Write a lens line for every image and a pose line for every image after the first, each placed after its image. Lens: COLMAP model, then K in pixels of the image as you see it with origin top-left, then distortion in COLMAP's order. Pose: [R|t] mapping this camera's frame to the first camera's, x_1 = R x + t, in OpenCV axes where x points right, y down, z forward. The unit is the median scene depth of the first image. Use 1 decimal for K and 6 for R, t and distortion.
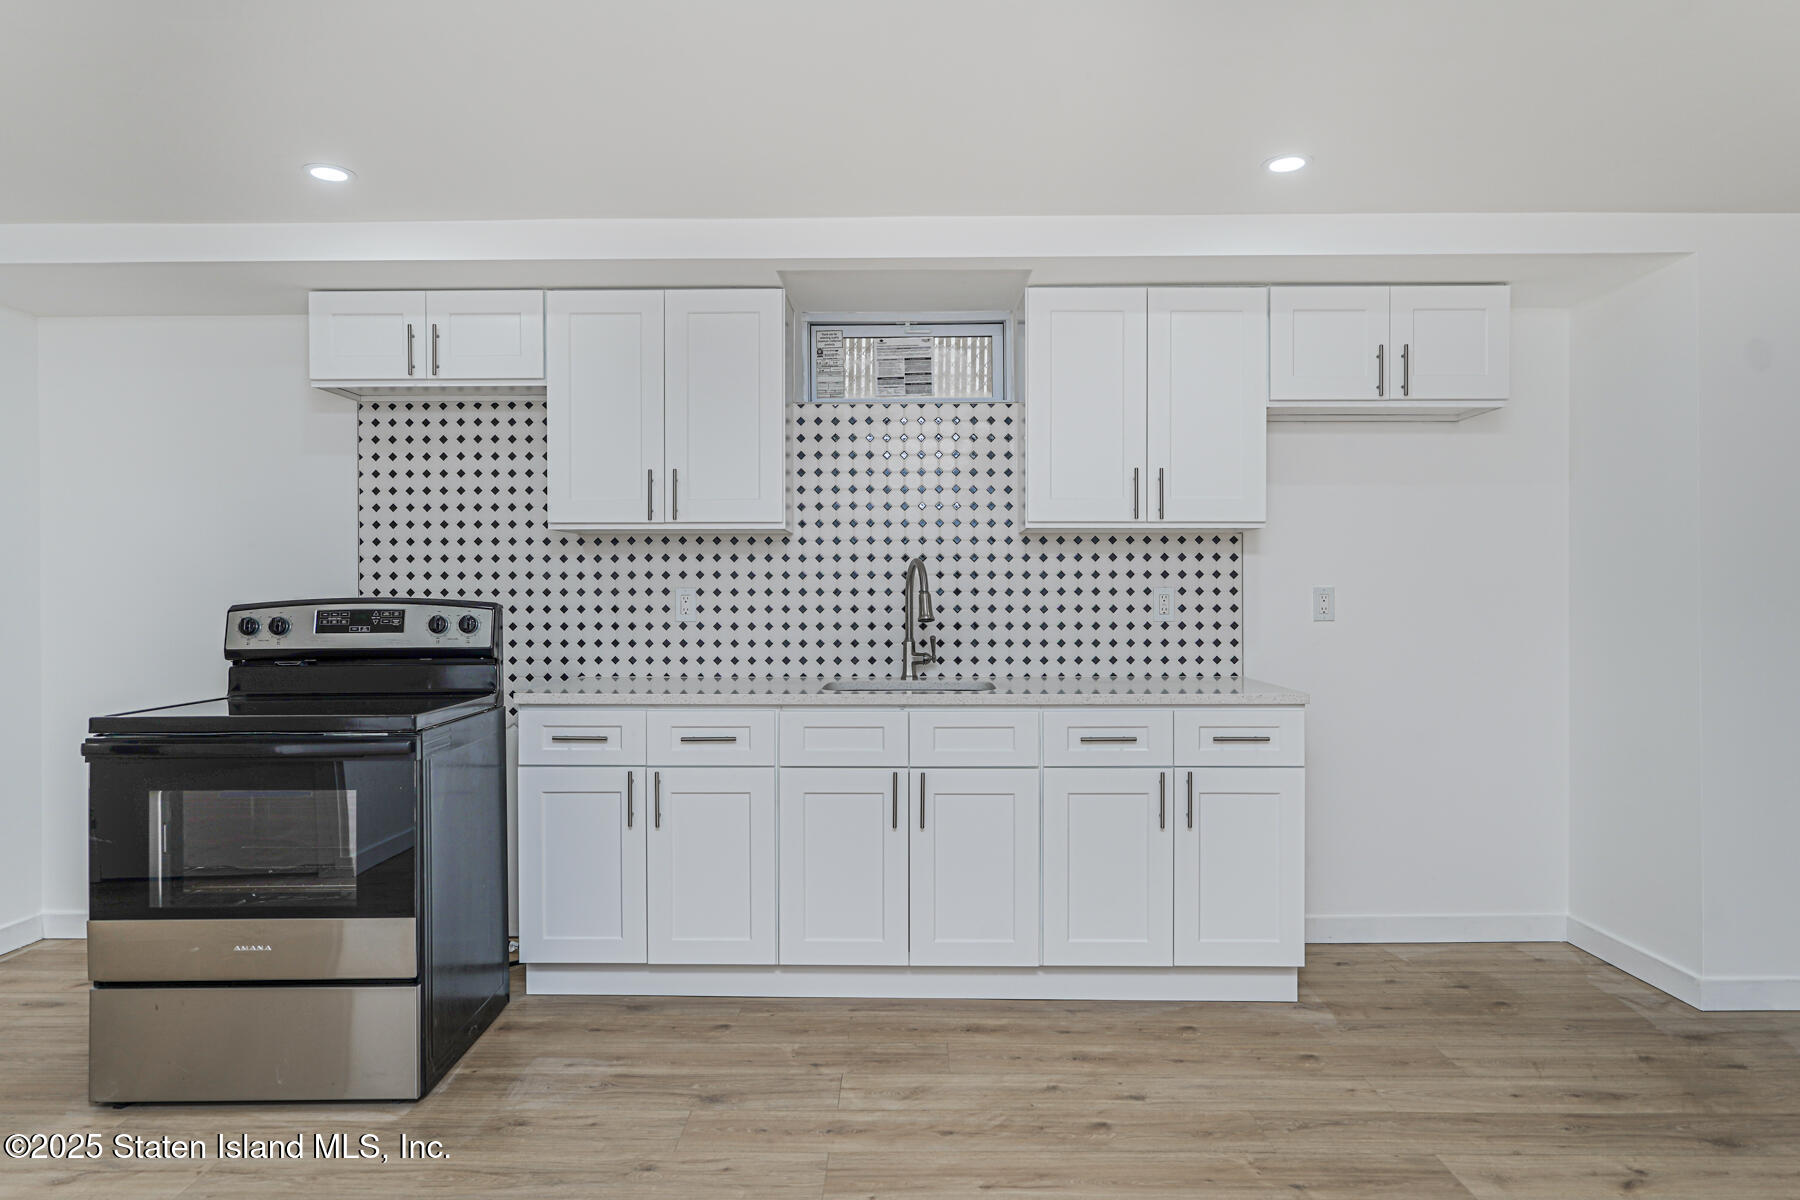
lens RADIAL K [[1133.4, 0, 905.3], [0, 1133.4, 612.8], [0, 0, 1]] dist [0.000660, 0.004637]
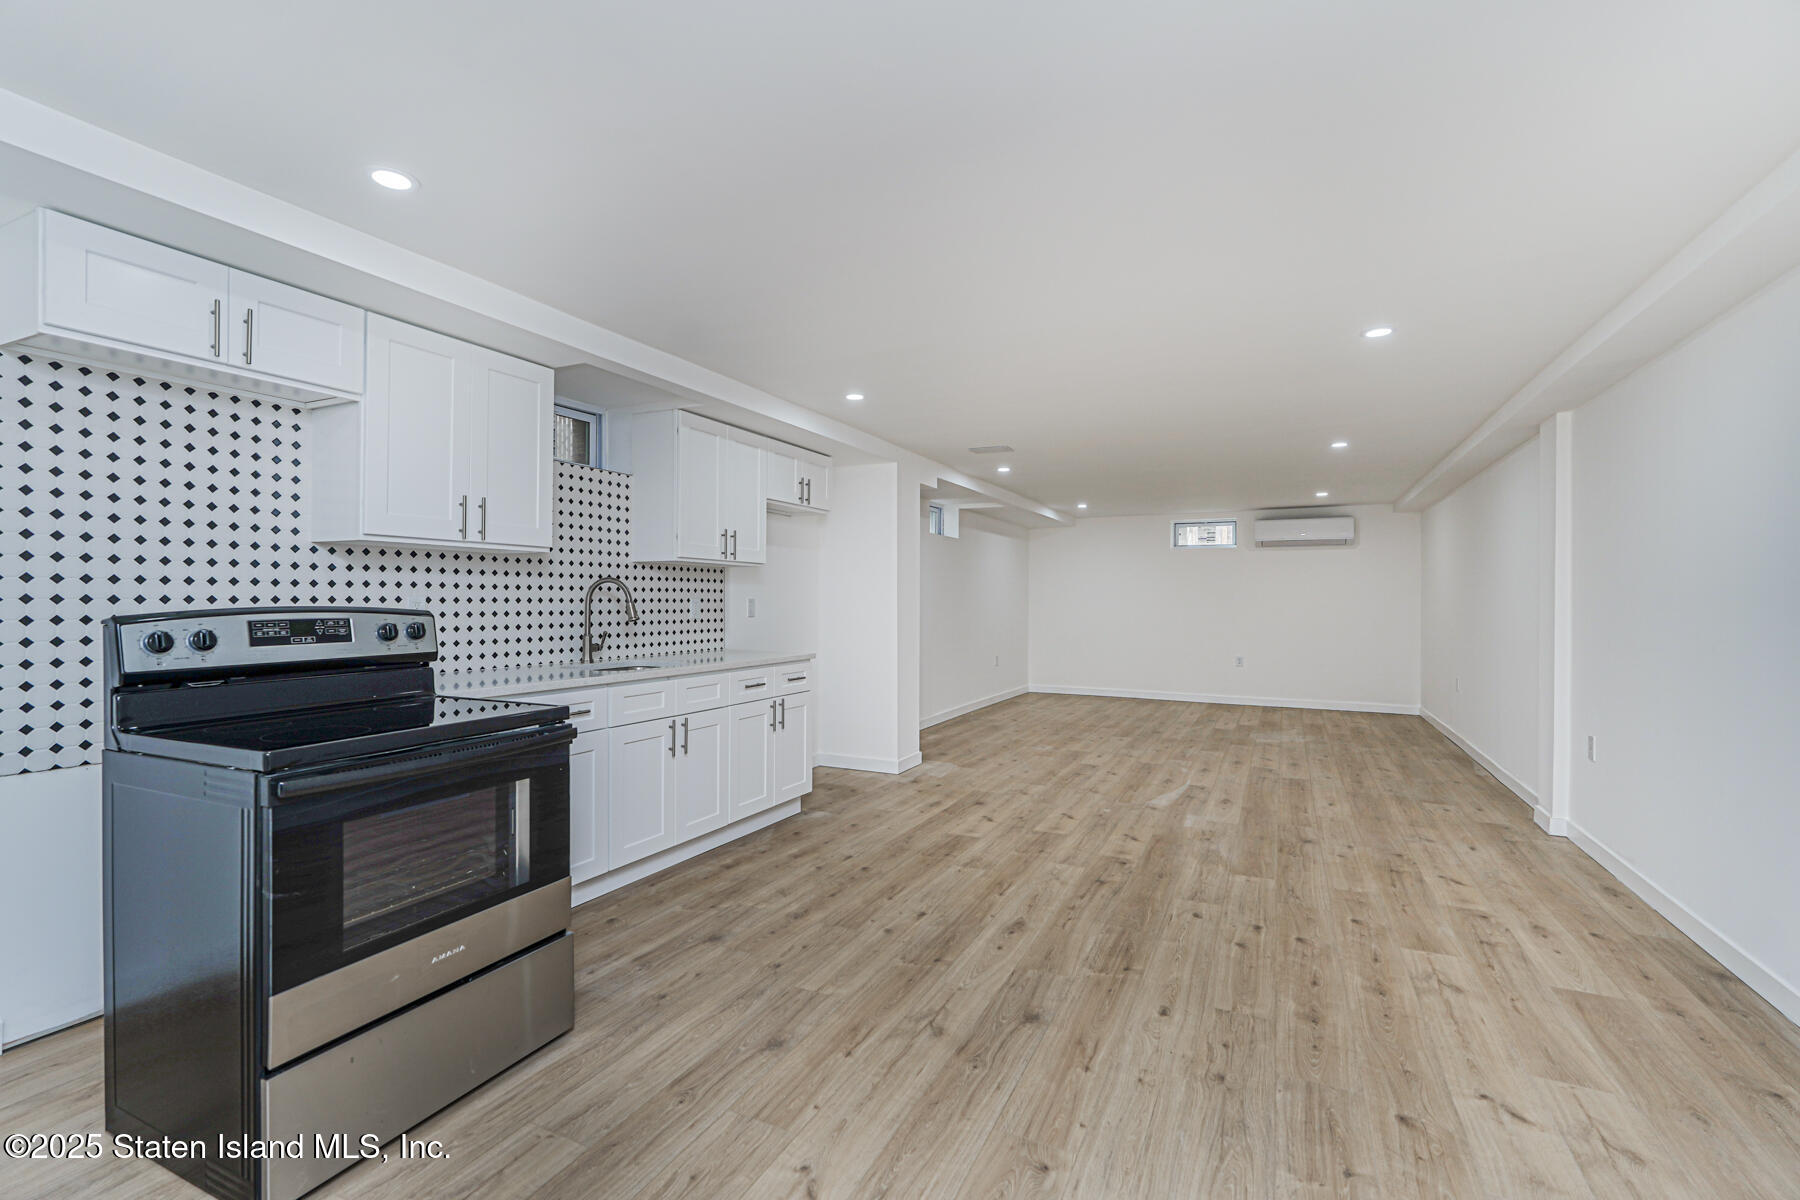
lens RADIAL K [[795.7, 0, 911.3], [0, 795.7, 588.8], [0, 0, 1]] dist [-0.004001, 0.000285]
pose [[0.415200, 0.017869, 0.909555, -0.862035], [0.002933, 0.999776, -0.020980, -0.012919], [-0.909726, 0.011378, 0.415054, 0.261432]]
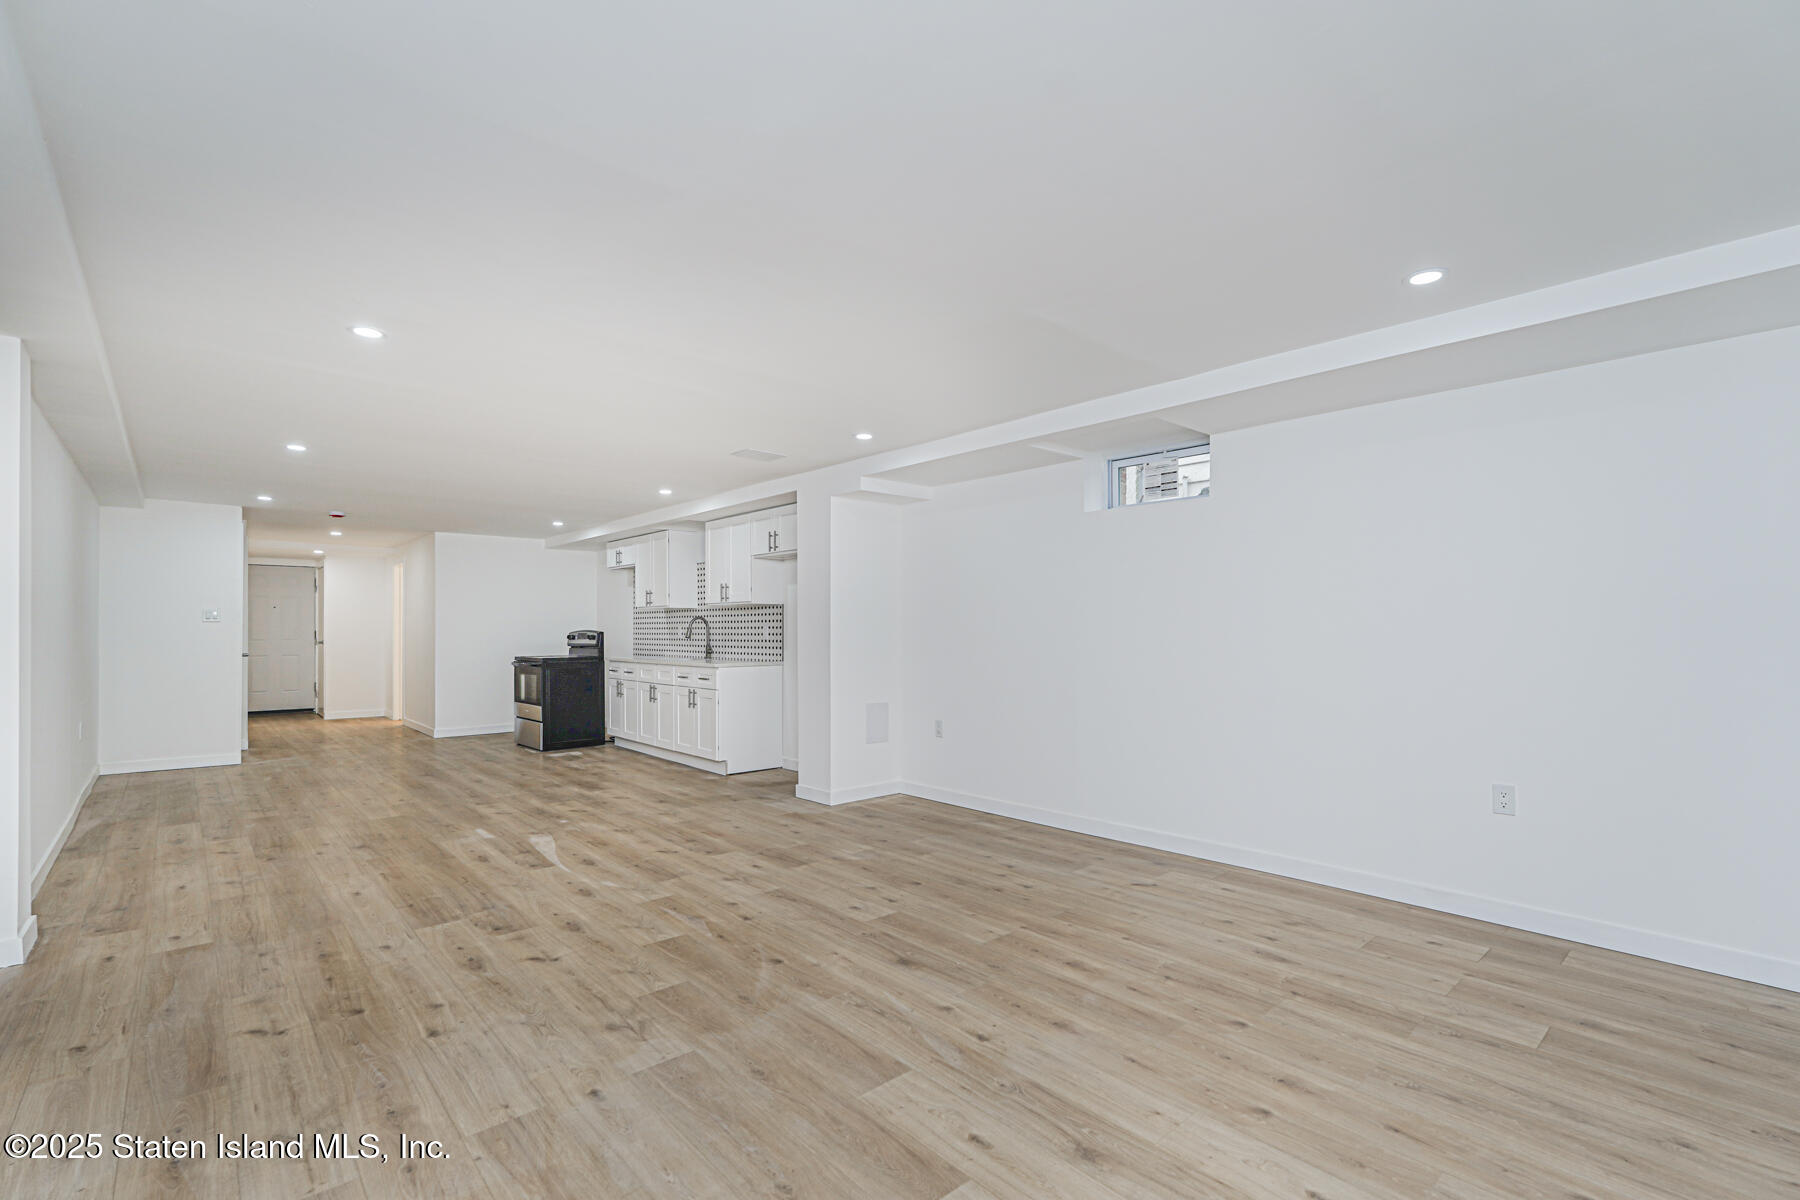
lens RADIAL K [[795.7, 0, 892.1], [0, 795.7, 642.9], [0, 0, 1]] dist [-0.004001, 0.000285]
pose [[0.676965, 0.013157, -0.735897, 2.143086], [-0.007566, 0.999912, 0.010916, -0.007556], [0.735976, -0.001822, 0.677005, -0.031961]]
